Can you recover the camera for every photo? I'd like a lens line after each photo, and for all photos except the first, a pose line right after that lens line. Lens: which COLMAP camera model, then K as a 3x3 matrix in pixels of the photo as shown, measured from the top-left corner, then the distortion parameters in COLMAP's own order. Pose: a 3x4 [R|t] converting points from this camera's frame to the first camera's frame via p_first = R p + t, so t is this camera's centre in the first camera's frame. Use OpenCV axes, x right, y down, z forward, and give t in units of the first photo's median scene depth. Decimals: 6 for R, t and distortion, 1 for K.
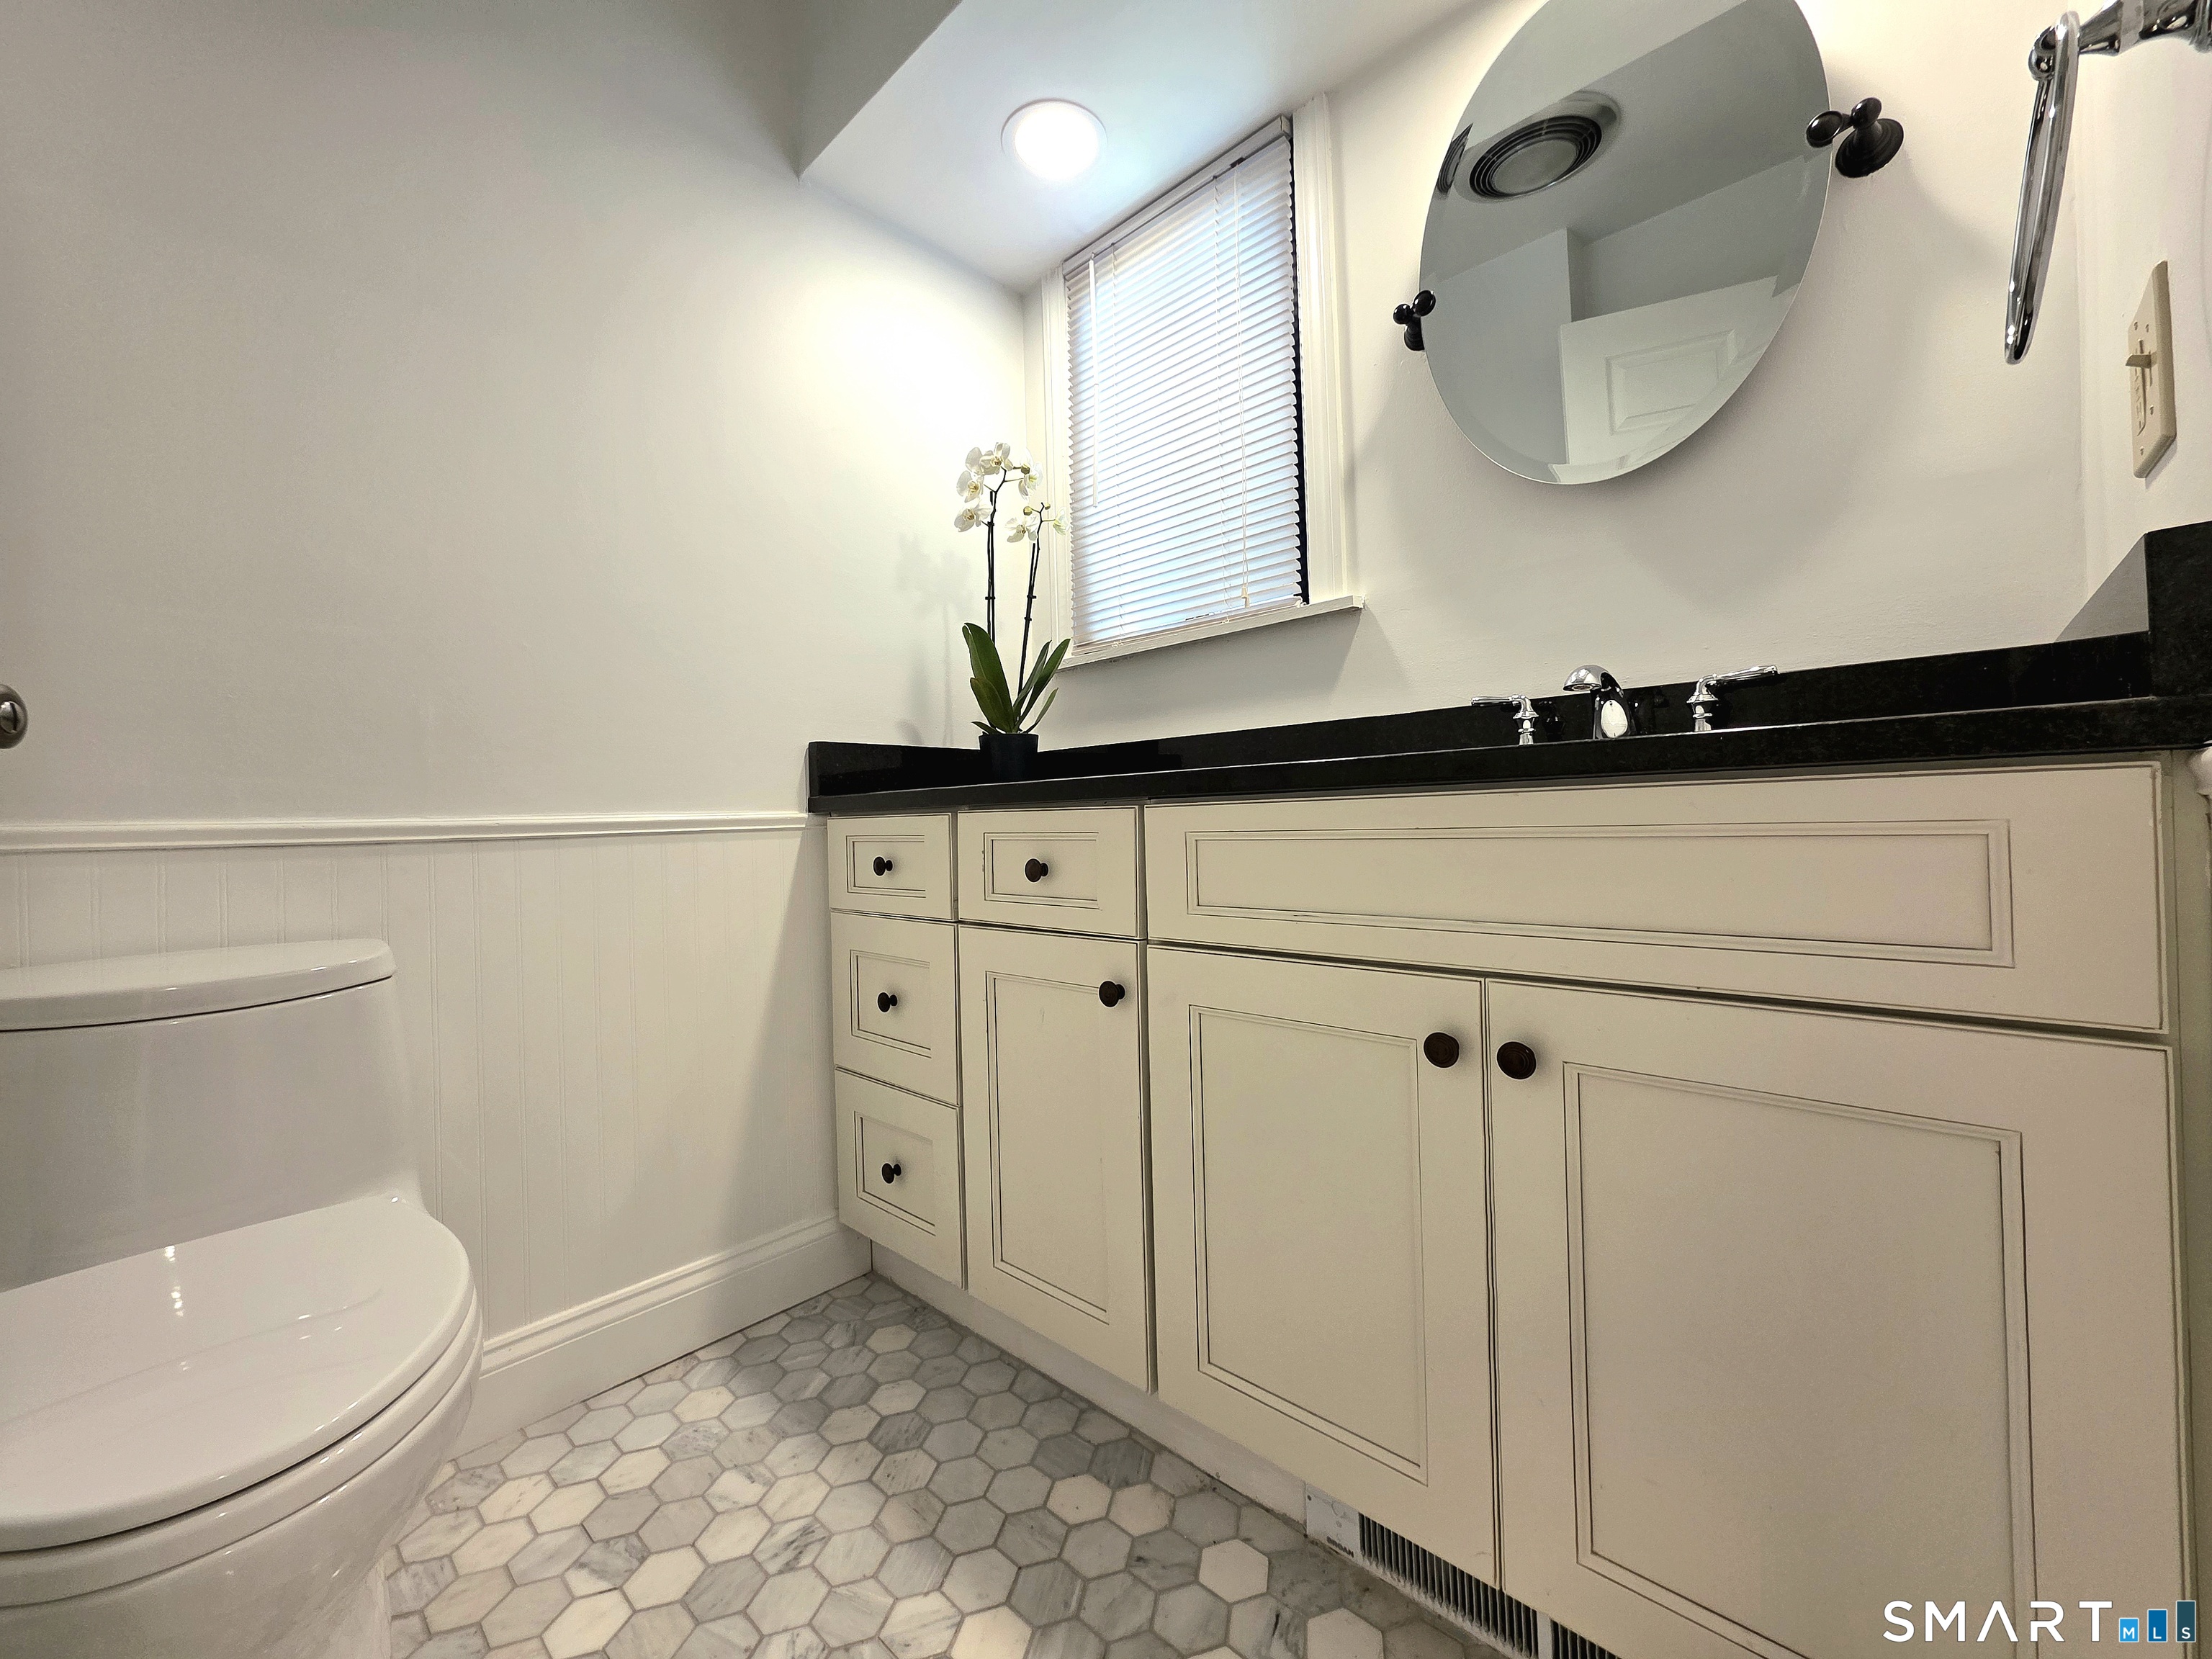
lens RADIAL K [[883.6, 0, 1112.5], [0, 883.6, 815.8], [0, 0, 1]] dist [-0.002001, 0.000876]
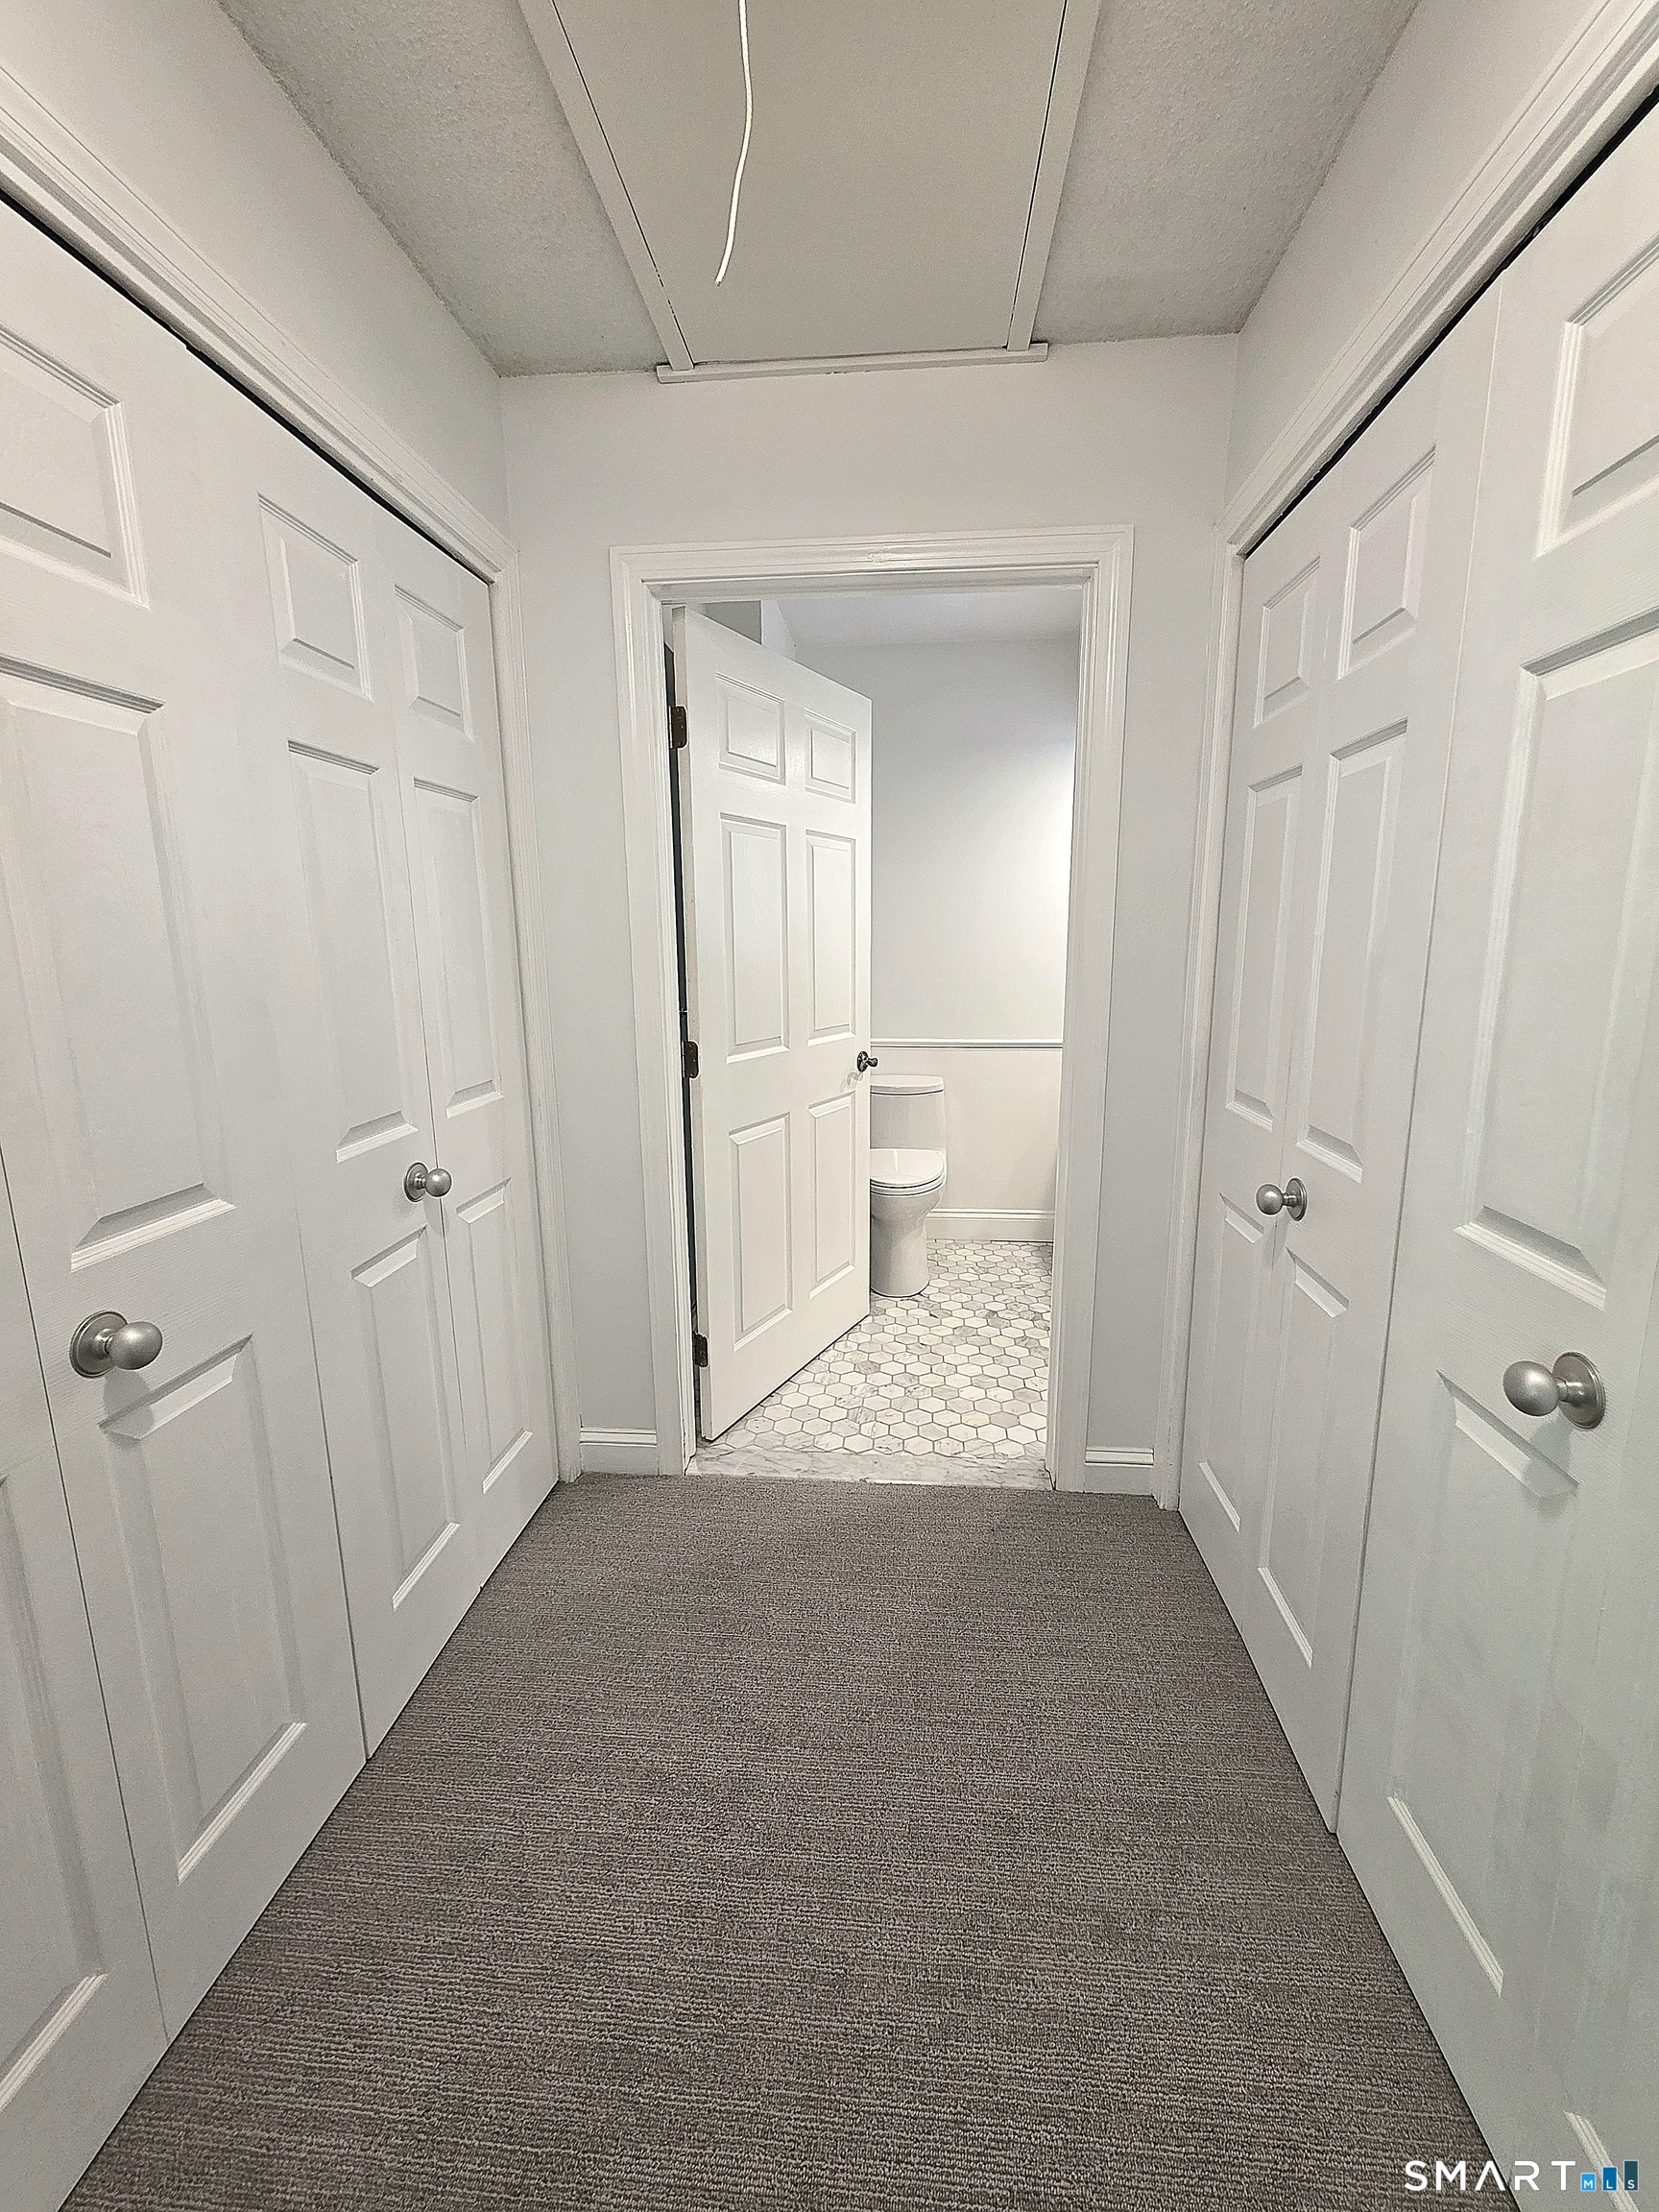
lens RADIAL K [[883.6, 0, 835.4], [0, 883.6, 1101.2], [0, 0, 1]] dist [-0.002001, 0.000876]
pose [[0.612356, 0.171460, -0.771765, 1.462968], [-0.004780, 0.976984, 0.213260, -0.468567], [0.790567, -0.126902, 0.599082, -1.268027]]
